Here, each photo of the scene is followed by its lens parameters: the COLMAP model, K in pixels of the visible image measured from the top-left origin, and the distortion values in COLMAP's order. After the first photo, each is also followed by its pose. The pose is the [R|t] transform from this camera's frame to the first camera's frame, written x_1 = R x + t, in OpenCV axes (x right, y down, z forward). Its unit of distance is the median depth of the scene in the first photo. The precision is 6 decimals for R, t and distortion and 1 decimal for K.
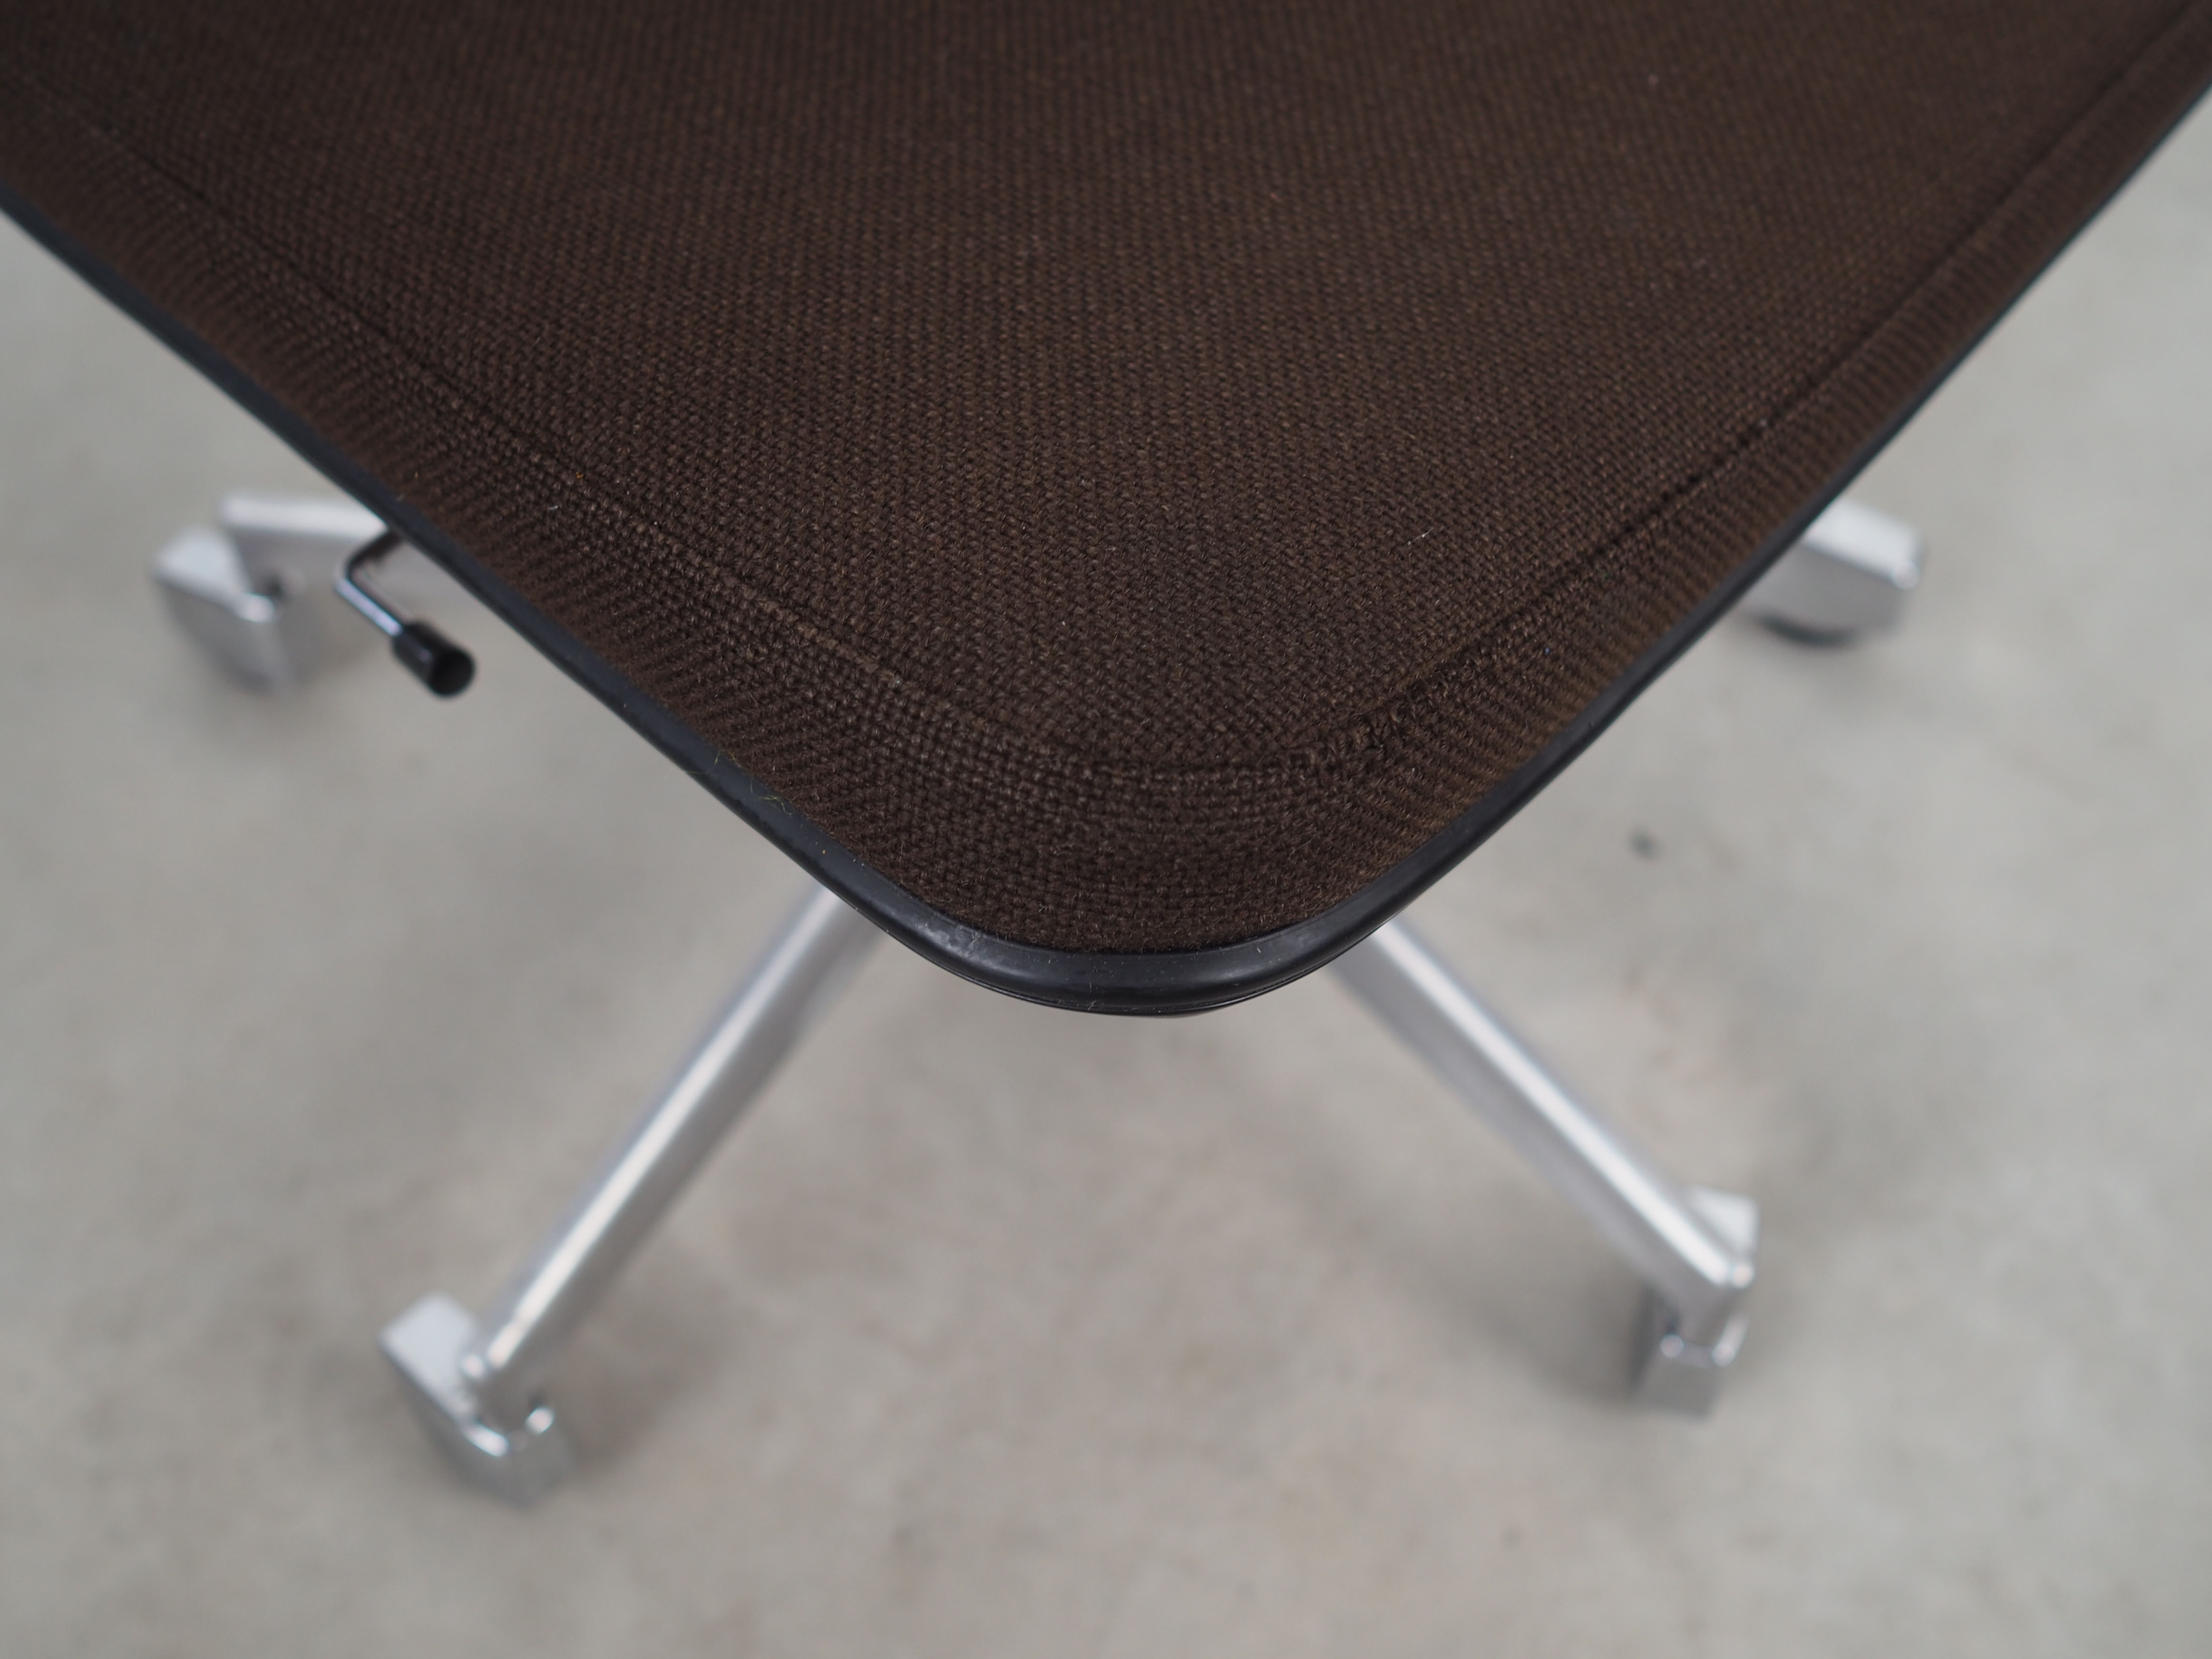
lens RADIAL K [[2290.2, 0, 1047.9], [0, 2290.2, 802.7], [0, 0, 1]] dist [-0.025957, 0.000000]
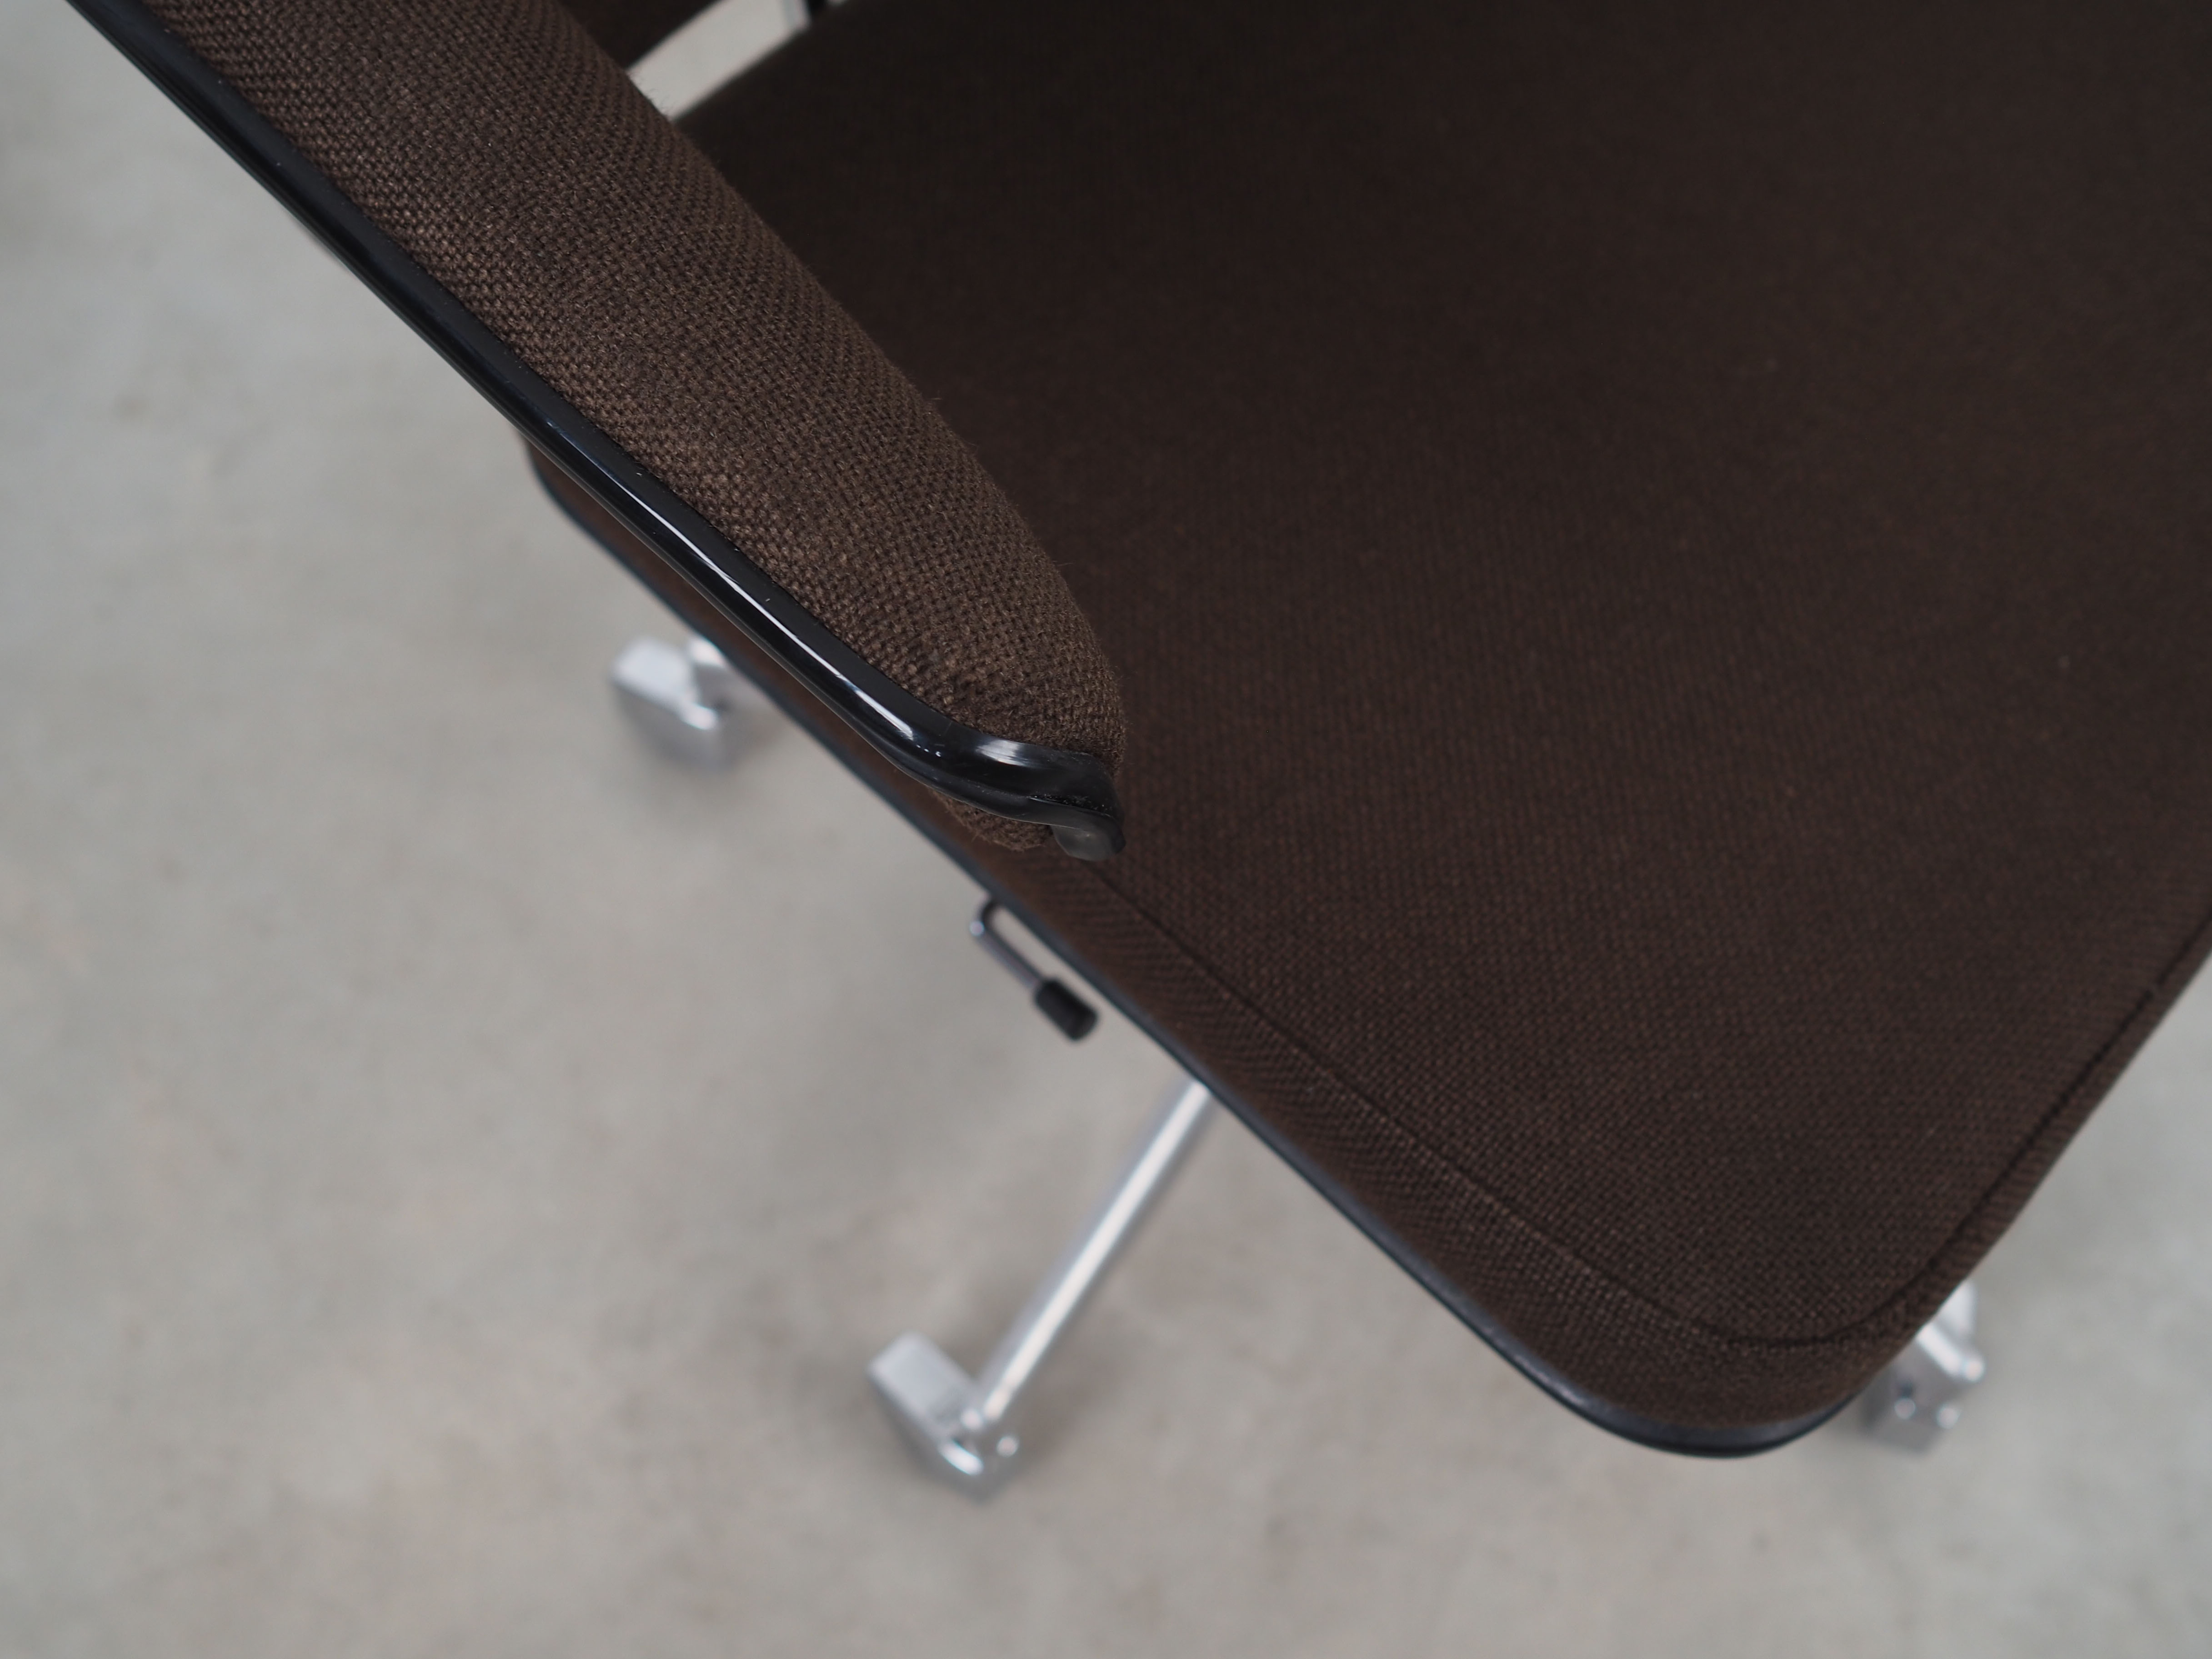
lens RADIAL K [[2161.0, 0, 1043.3], [0, 2161.0, 839.4], [0, 0, 1]] dist [-0.029984, 0.000000]
pose [[0.998816, 0.019902, -0.044398, -0.334828], [-0.014358, 0.992443, 0.121864, -0.457979], [0.046487, -0.121082, 0.991553, -0.327419]]
